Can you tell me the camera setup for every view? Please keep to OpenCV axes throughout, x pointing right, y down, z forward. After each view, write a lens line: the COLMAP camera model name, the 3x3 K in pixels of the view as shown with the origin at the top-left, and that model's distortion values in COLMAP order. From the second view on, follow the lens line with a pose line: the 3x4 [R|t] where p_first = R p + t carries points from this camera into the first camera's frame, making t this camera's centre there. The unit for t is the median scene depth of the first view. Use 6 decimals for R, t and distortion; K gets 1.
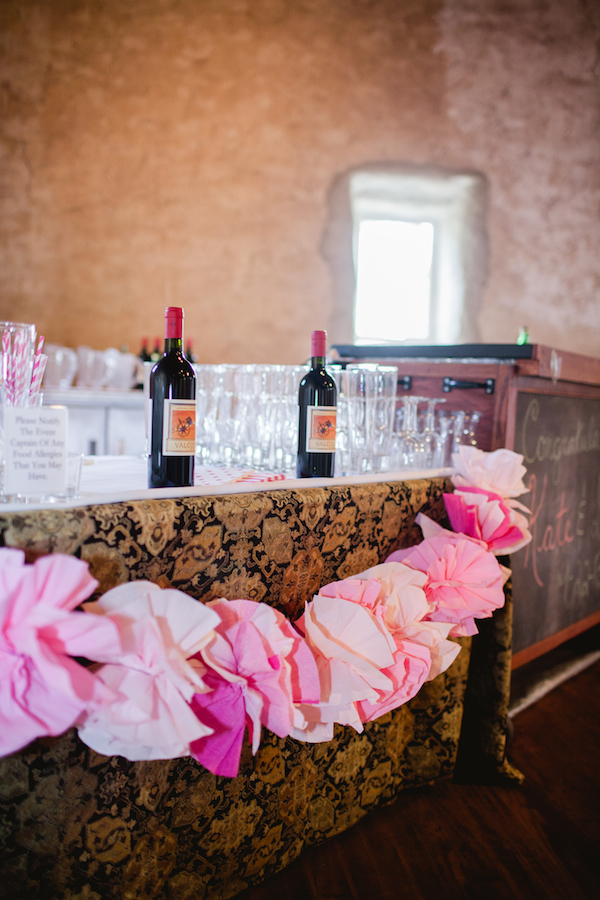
lens RADIAL K [[879.7, 0, 301.3], [0, 879.7, 441.3], [0, 0, 1]] dist [-0.077317, 0.038594]
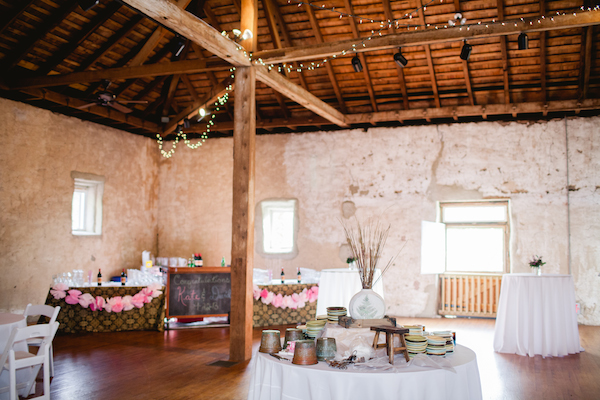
lens RADIAL K [[586.5, 0, 300.0], [0, 586.5, 200.0], [0, 0, 1]] dist [-0.077317, 0.038594]
pose [[0.873604, -0.058549, -0.483102, 1.346804], [0.003630, 0.993492, -0.113842, -0.043508], [0.486624, 0.097699, 0.868132, -0.993225]]
